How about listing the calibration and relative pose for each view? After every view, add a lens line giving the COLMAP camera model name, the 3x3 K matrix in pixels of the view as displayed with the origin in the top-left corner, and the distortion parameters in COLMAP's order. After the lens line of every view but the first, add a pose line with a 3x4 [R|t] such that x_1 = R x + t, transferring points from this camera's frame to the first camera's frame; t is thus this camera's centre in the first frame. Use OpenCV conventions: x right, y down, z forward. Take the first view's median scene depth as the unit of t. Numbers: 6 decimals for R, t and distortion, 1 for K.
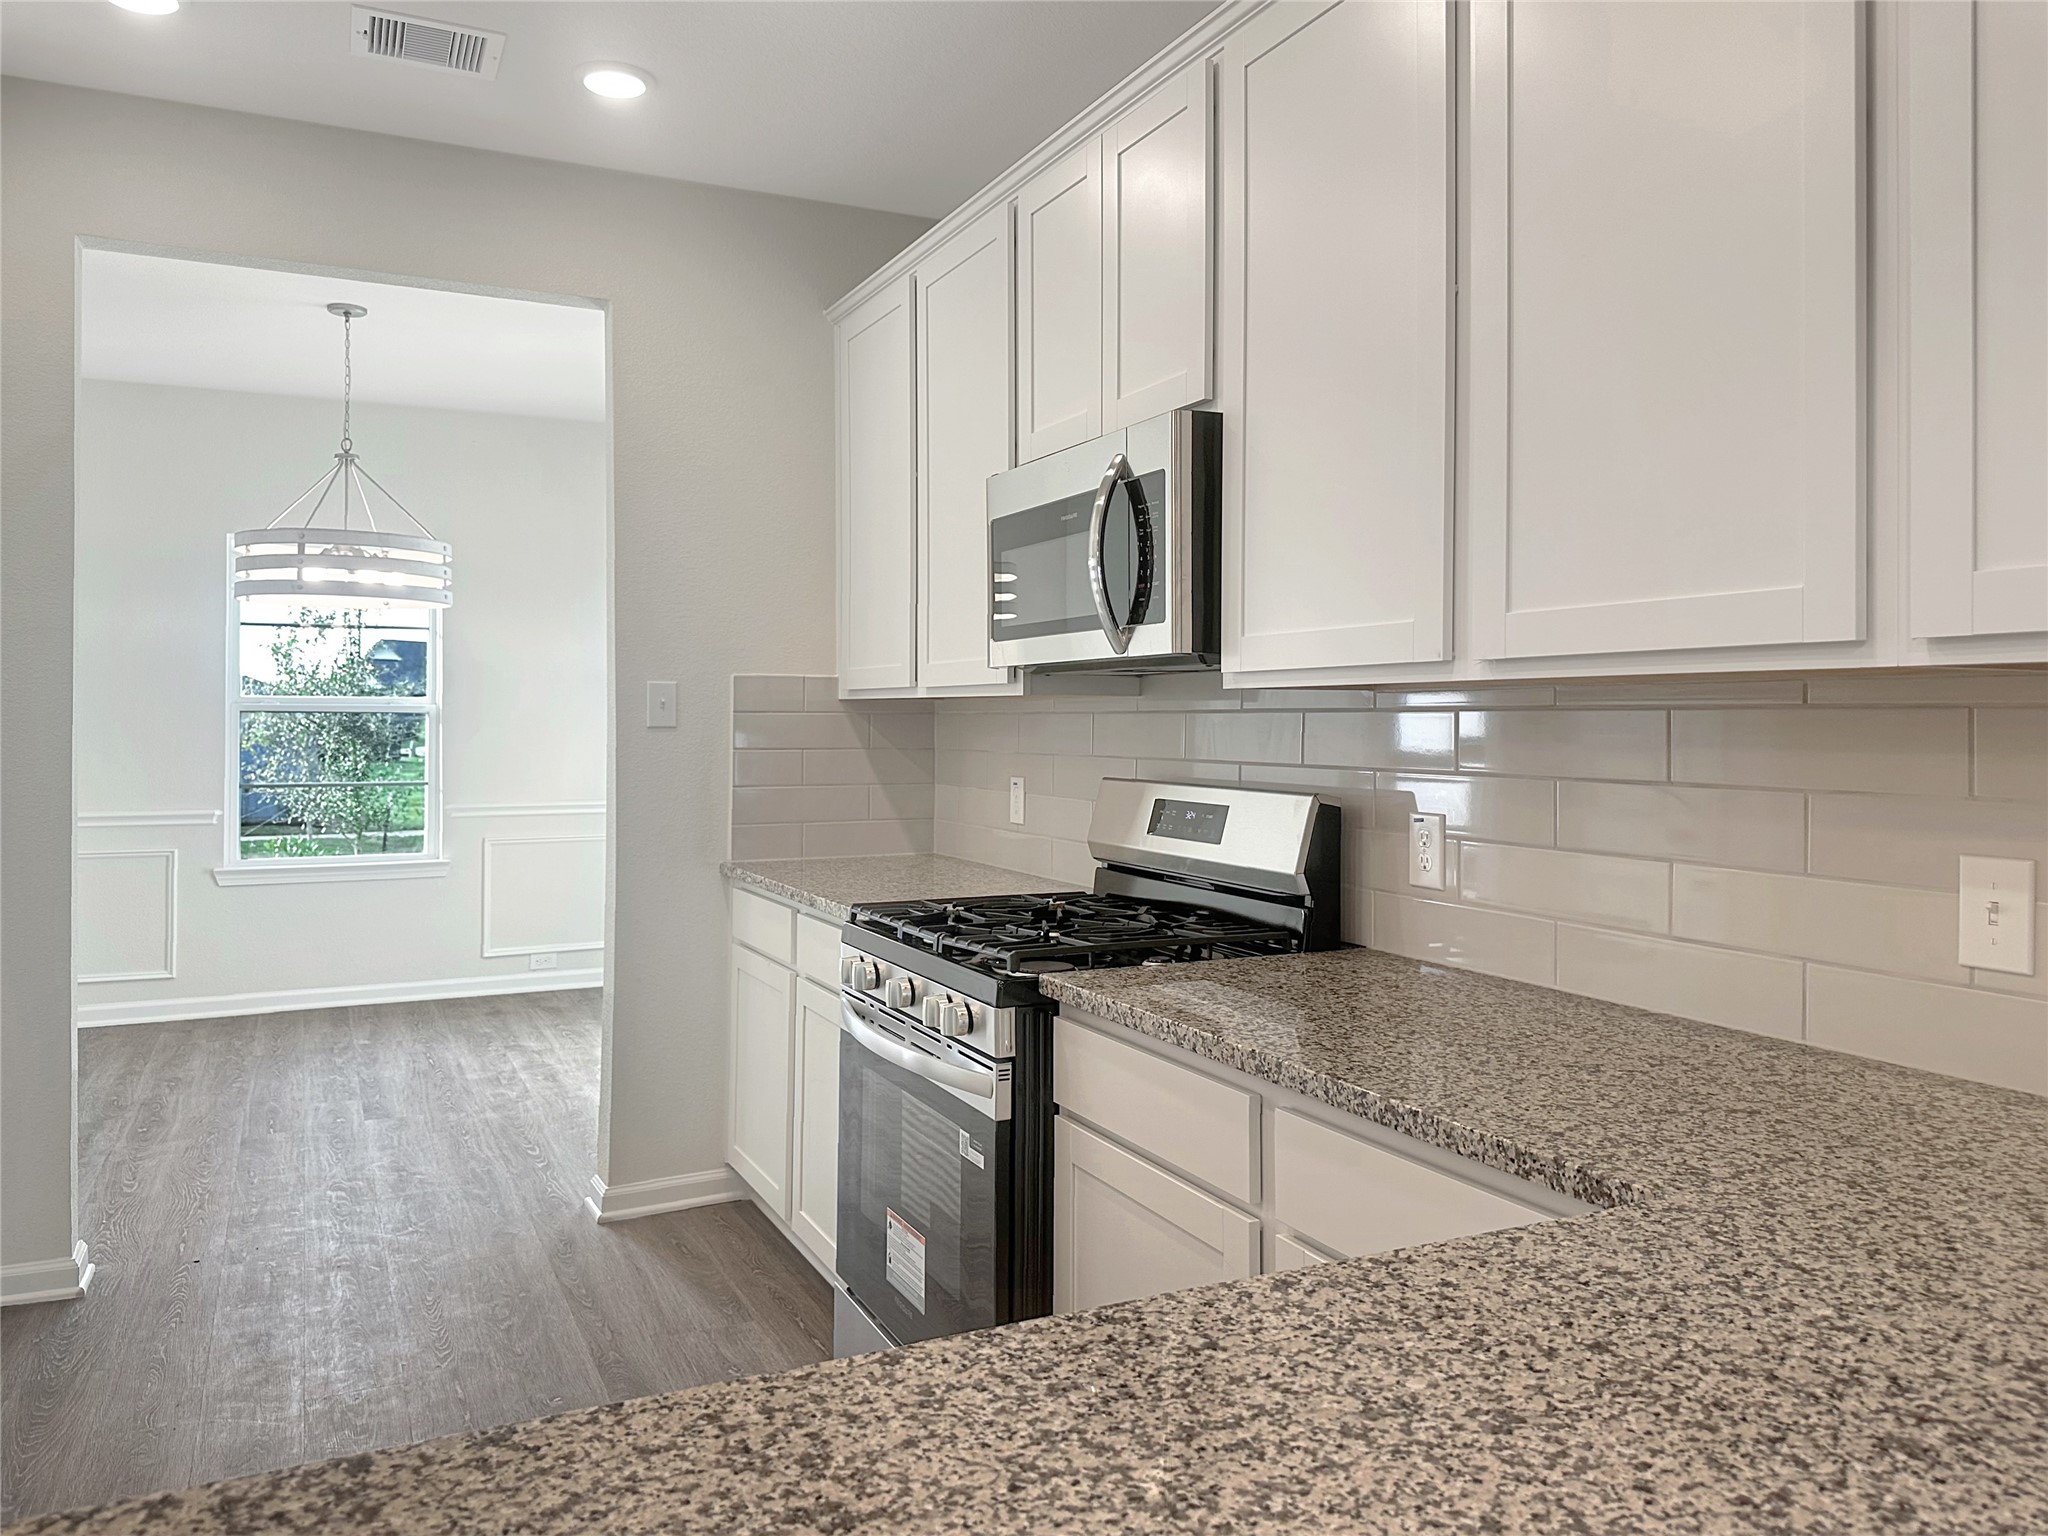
lens RADIAL K [[1508.2, 0, 1025.1], [0, 1508.2, 698.9], [0, 0, 1]] dist [0.049832, -0.029584]
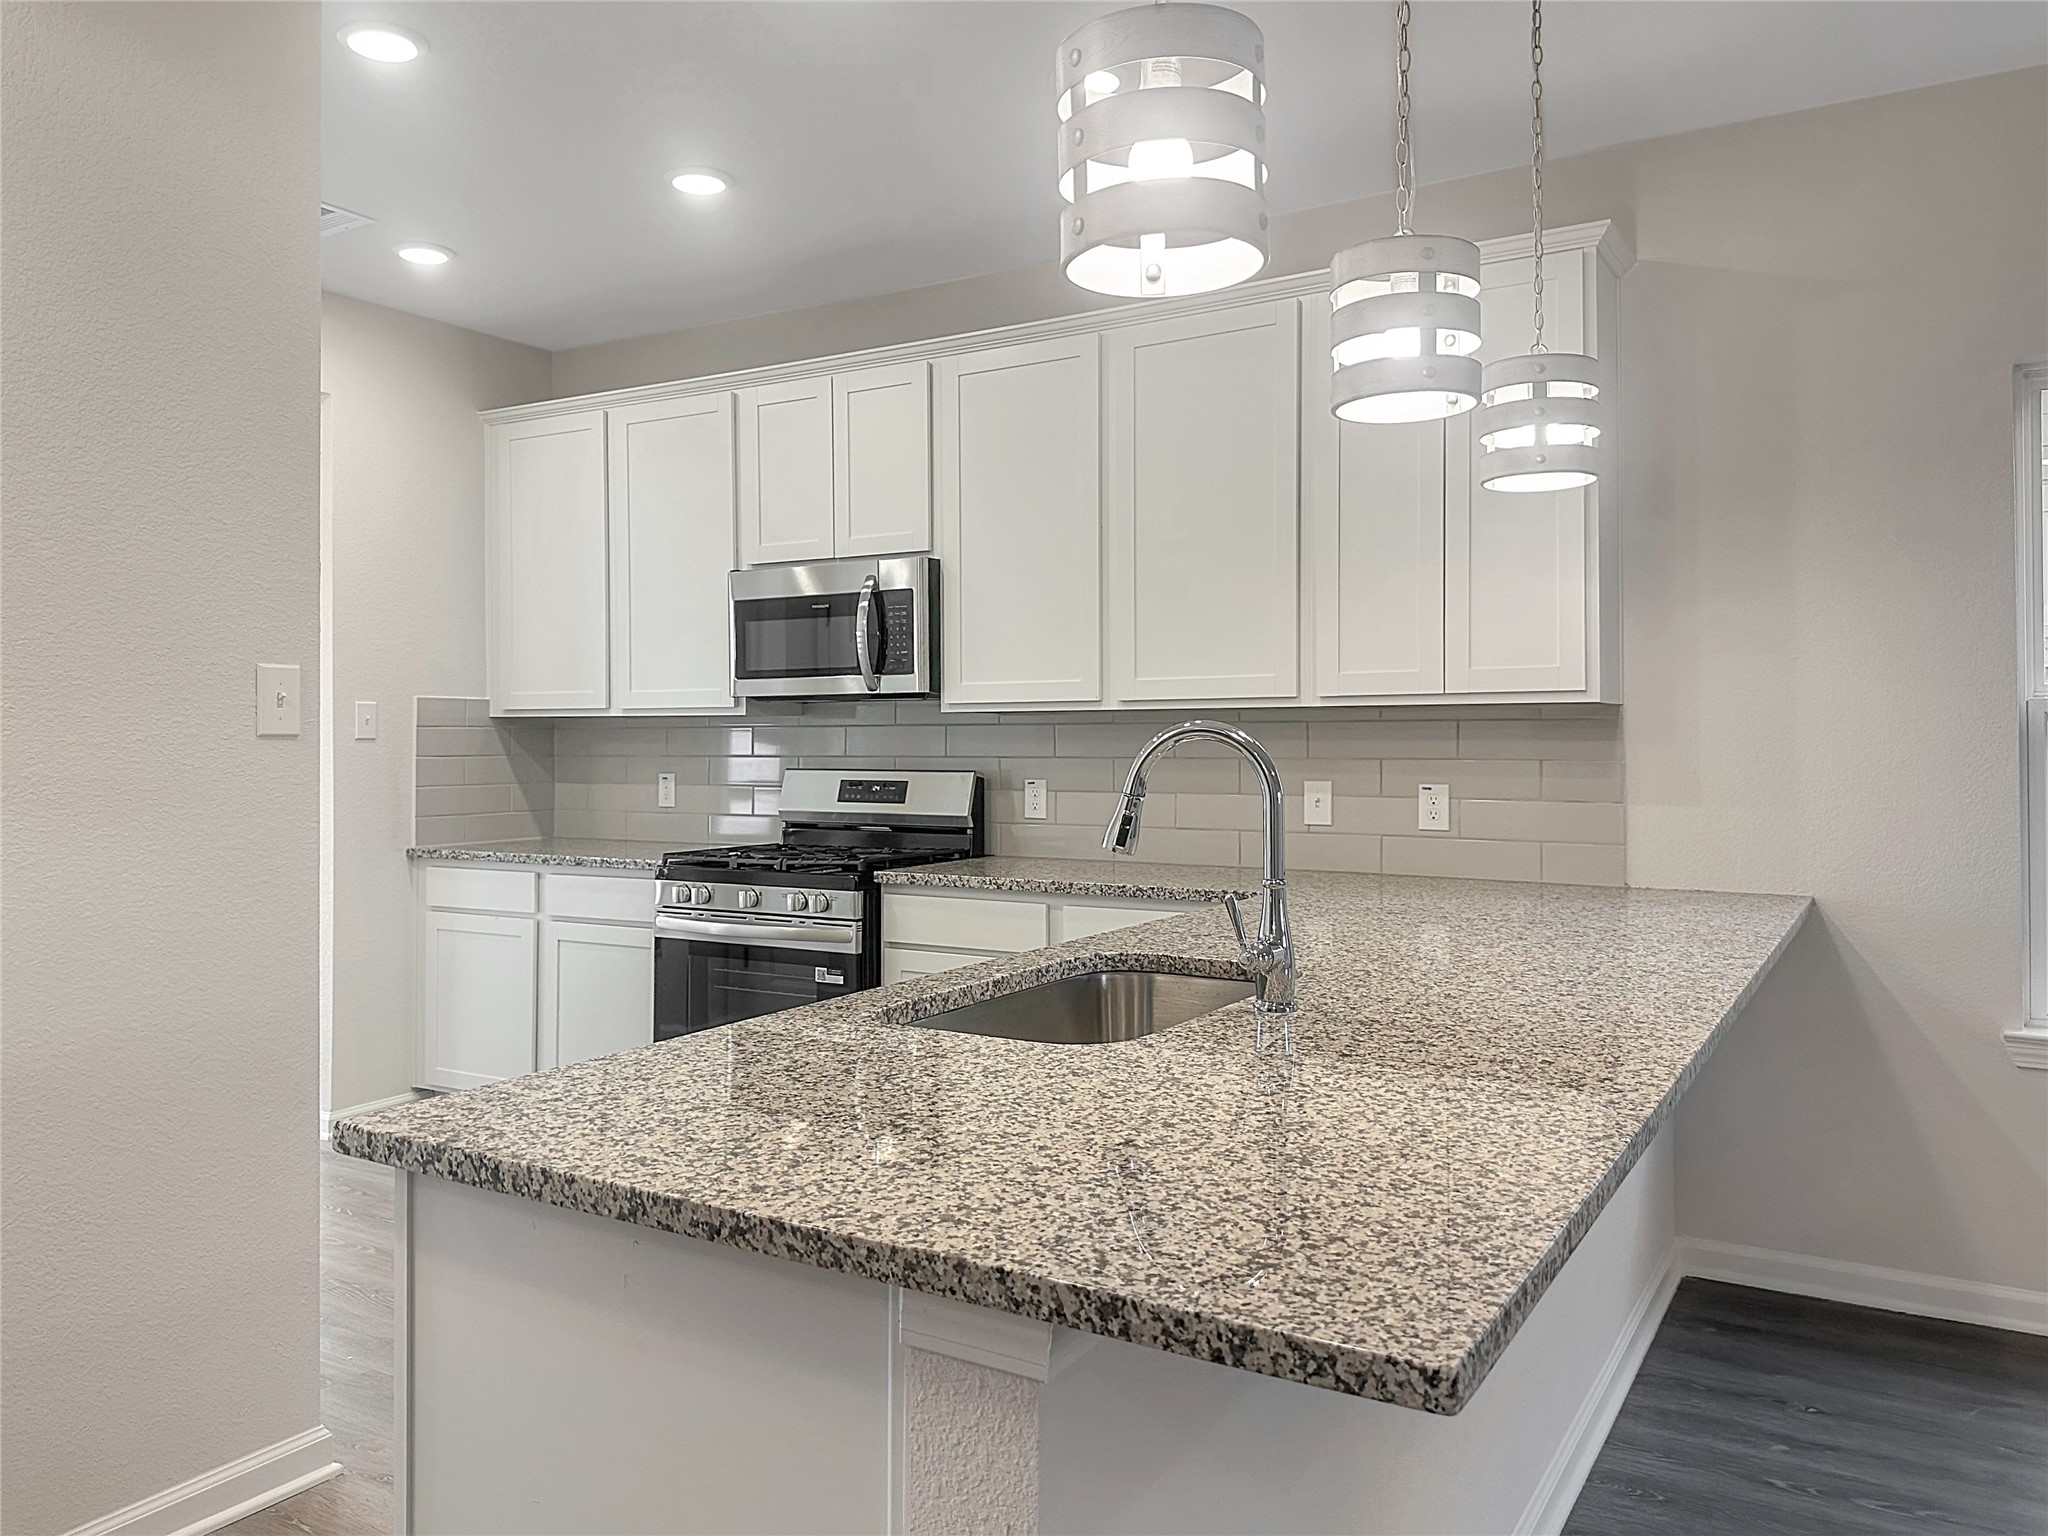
lens RADIAL K [[1508.2, 0, 1022.3], [0, 1508.2, 730.8], [0, 0, 1]] dist [0.049832, -0.029584]
pose [[0.838874, -0.001214, 0.544325, -0.476589], [-0.002761, 0.999975, 0.006486, 0.002047], [-0.544319, -0.006944, 0.838850, -0.348303]]
